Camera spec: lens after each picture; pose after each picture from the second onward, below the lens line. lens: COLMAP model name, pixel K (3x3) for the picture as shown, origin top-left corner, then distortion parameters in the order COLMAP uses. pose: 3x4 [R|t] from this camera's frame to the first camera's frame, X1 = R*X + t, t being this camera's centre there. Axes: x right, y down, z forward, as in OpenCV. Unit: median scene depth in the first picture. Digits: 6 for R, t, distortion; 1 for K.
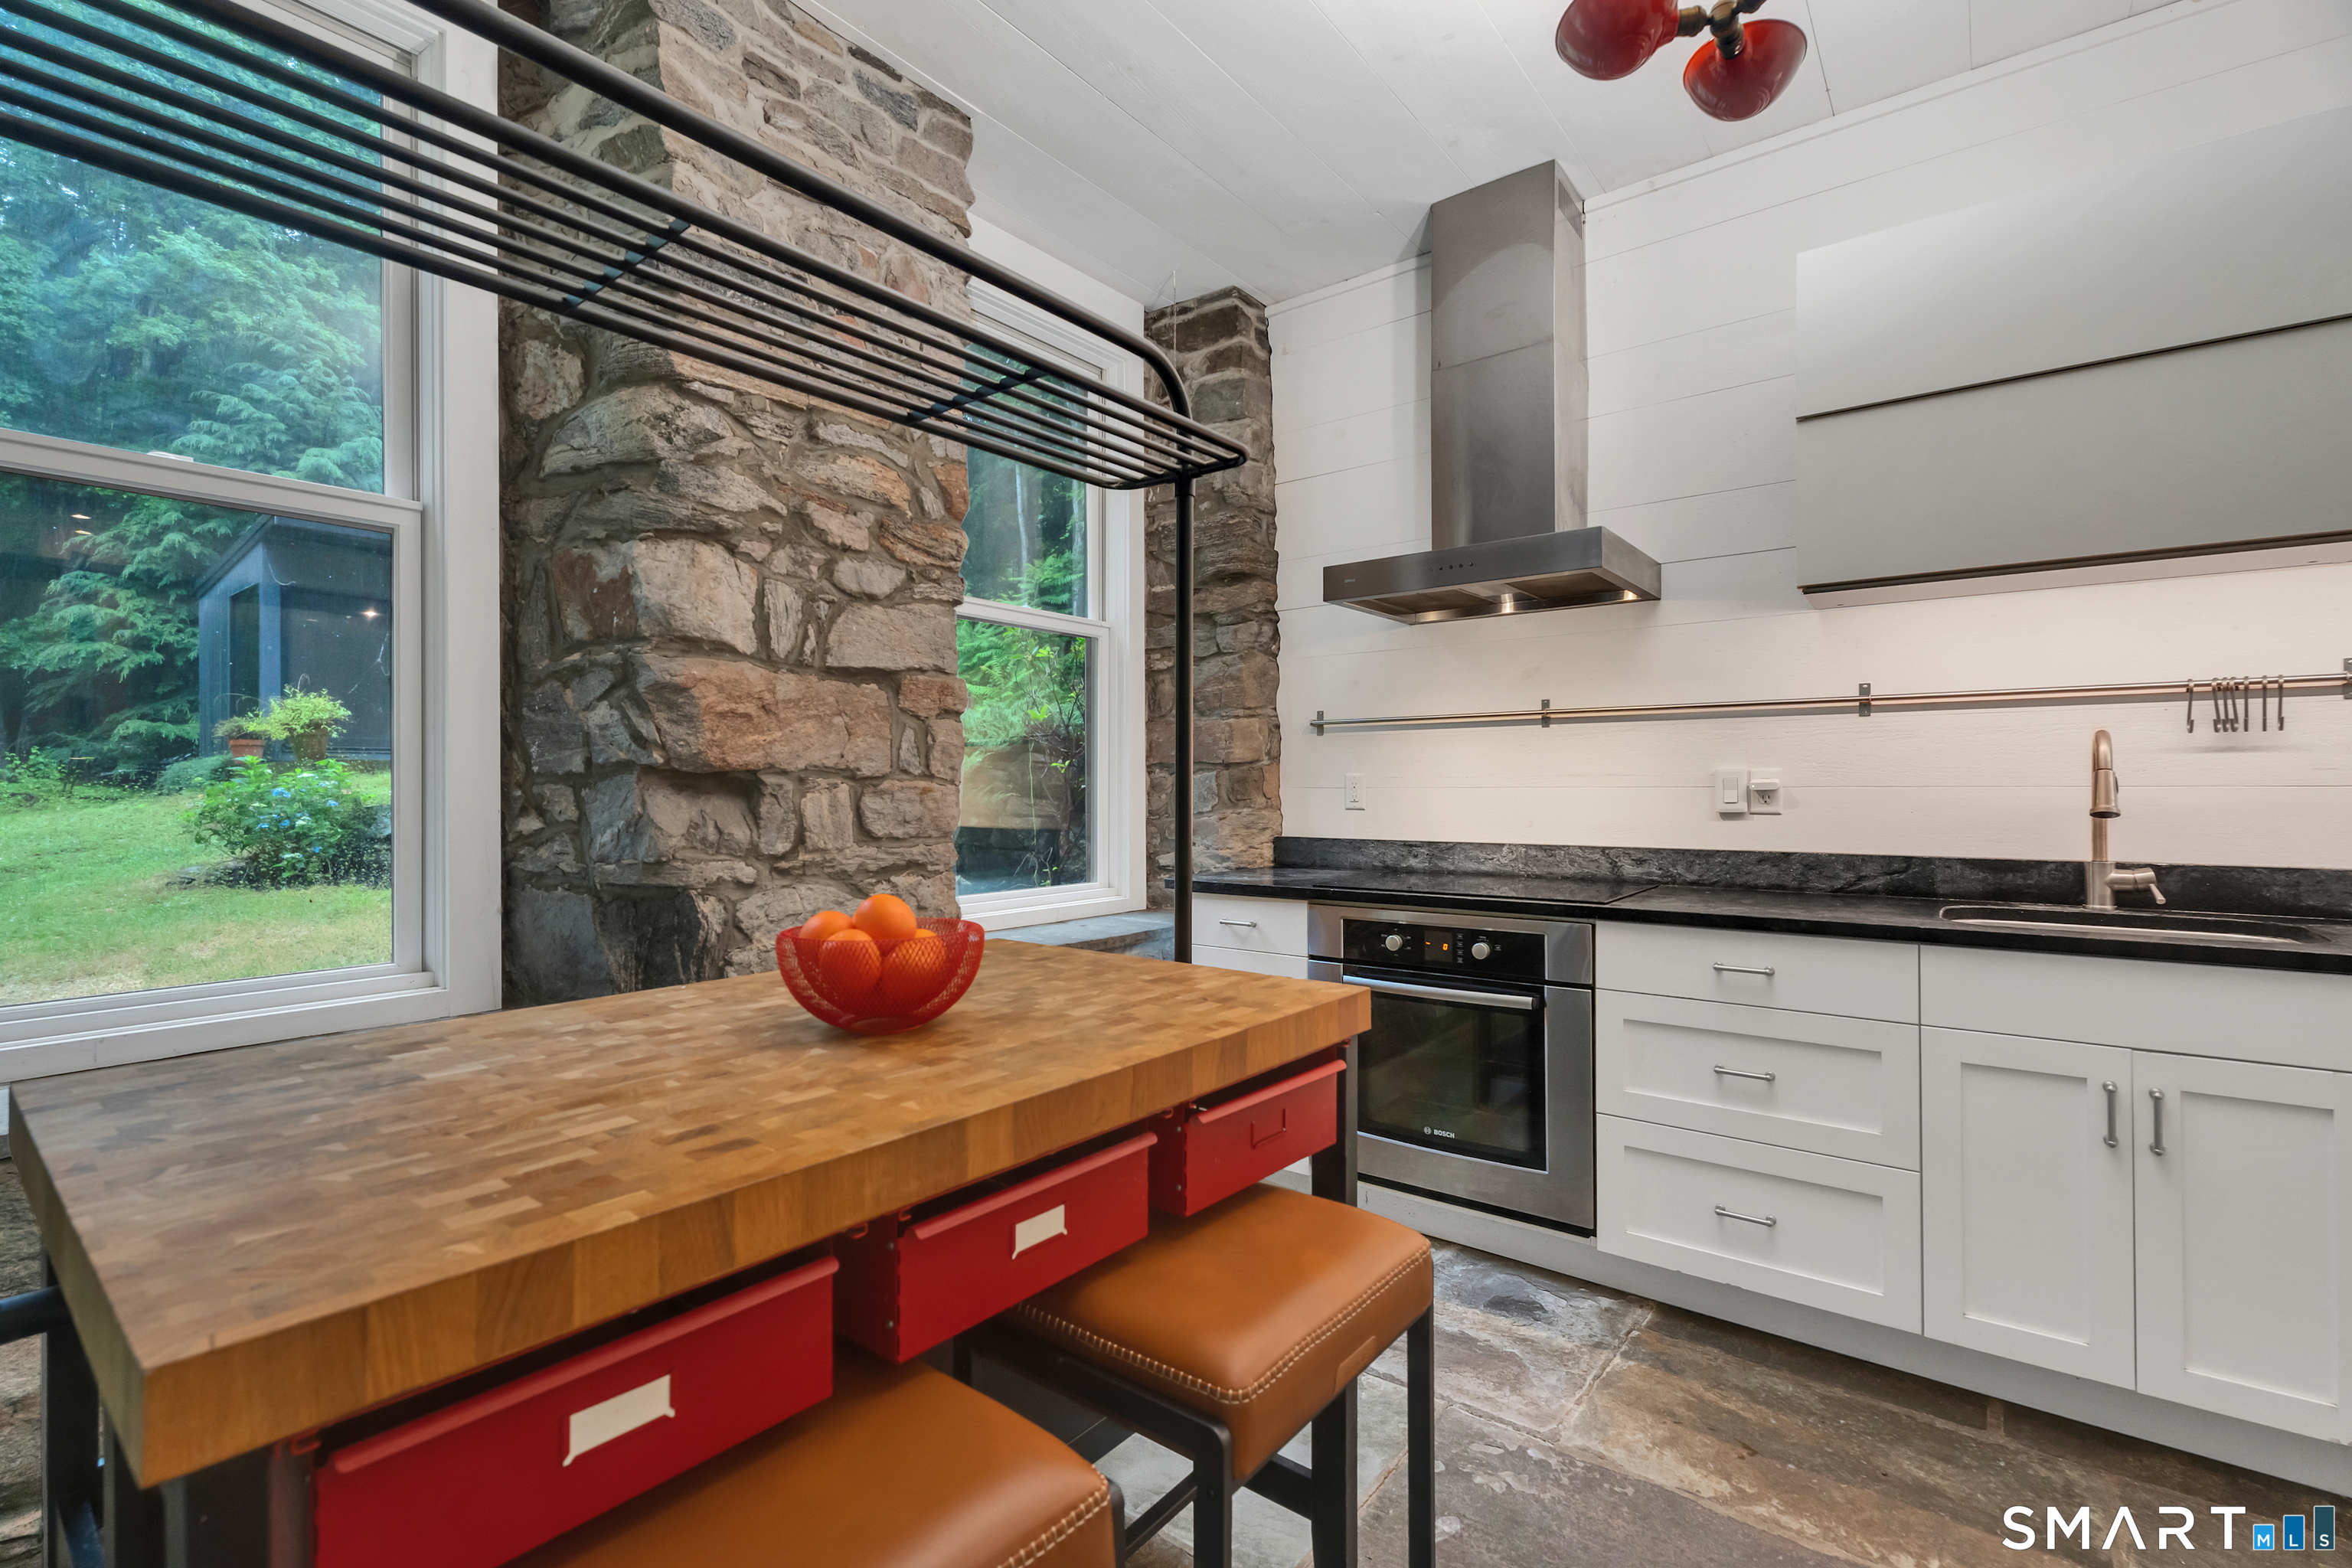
lens RADIAL K [[1055.8, 0, 1168.7], [0, 1055.8, 784.9], [0, 0, 1]] dist [-0.000888, 0.000262]
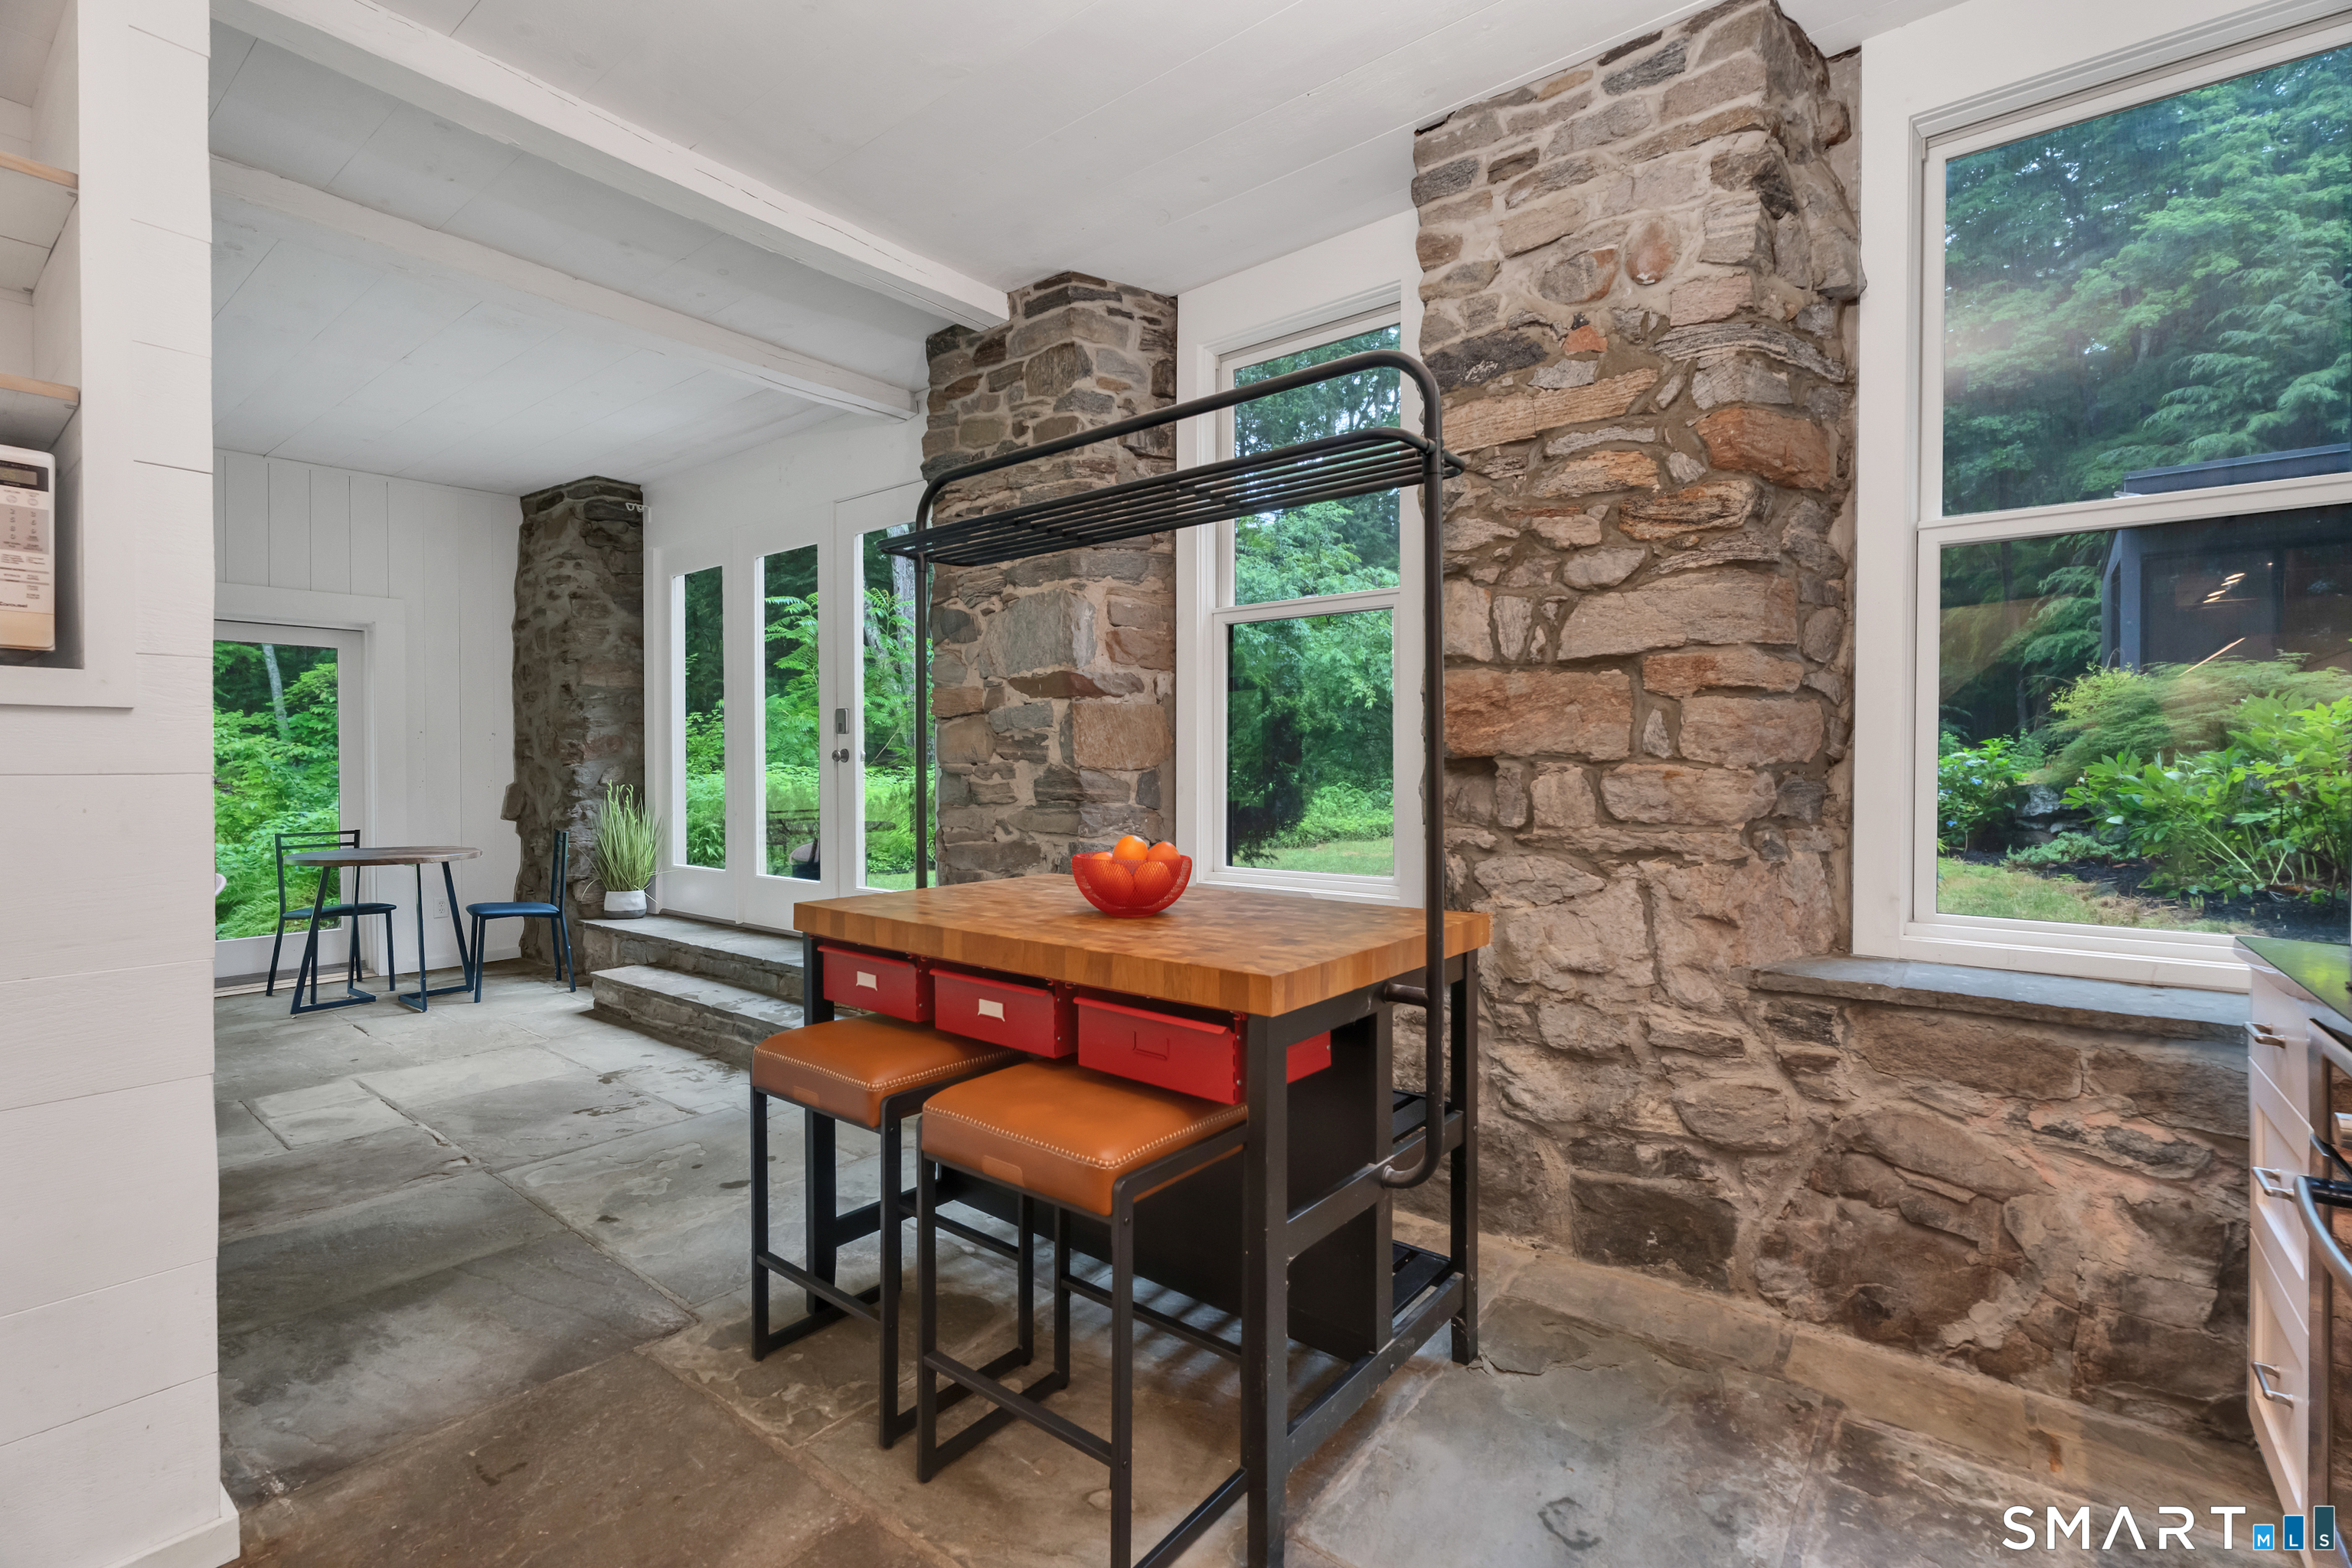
lens RADIAL K [[1055.6, 0, 1158.8], [0, 1055.6, 772.5], [0, 0, 1]] dist [0.005696, 0.000467]
pose [[-0.018878, 0.009589, -0.999776, 0.765157], [0.001307, 0.999953, 0.009566, -0.006503], [0.999821, -0.001126, -0.018889, 0.588378]]
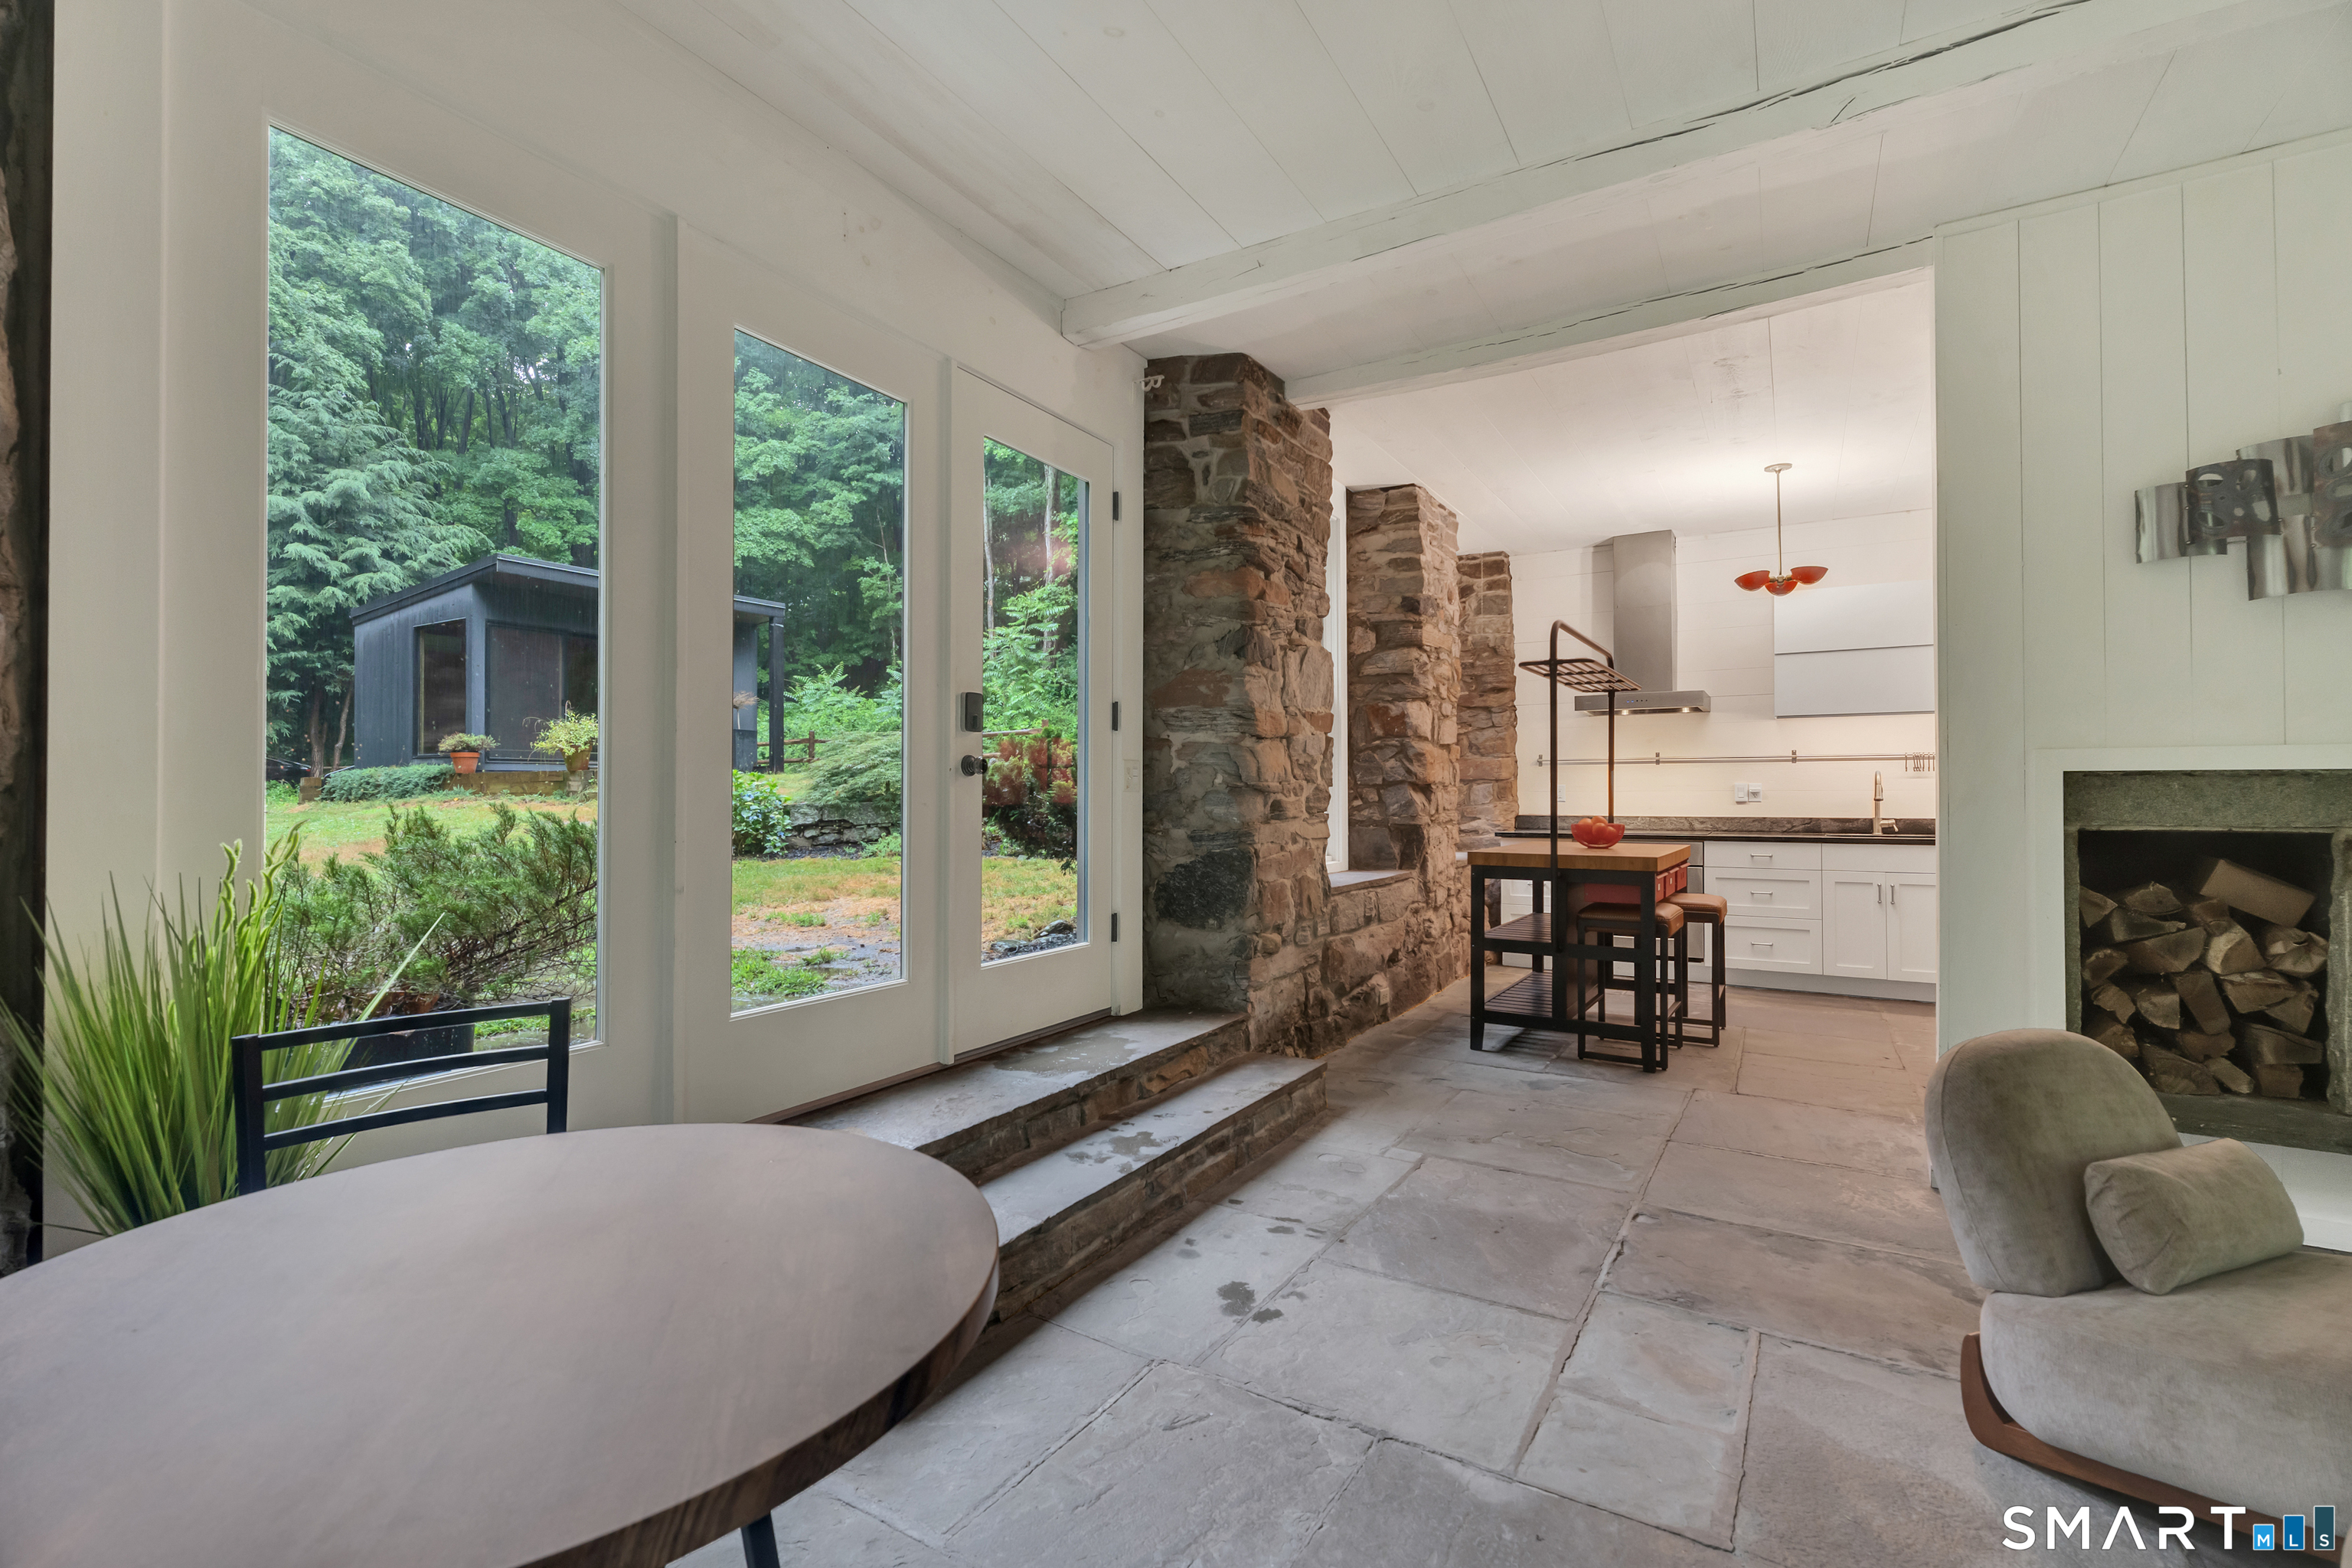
lens RADIAL K [[1041.0, 0, 1193.2], [0, 1041.0, 788.1], [0, 0, 1]] dist [0.005405, -0.001459]
pose [[0.991262, 0.002899, 0.131873, -1.244749], [-0.001941, 0.999971, -0.007392, 0.017966], [-0.131890, 0.007071, 0.991239, -1.459838]]
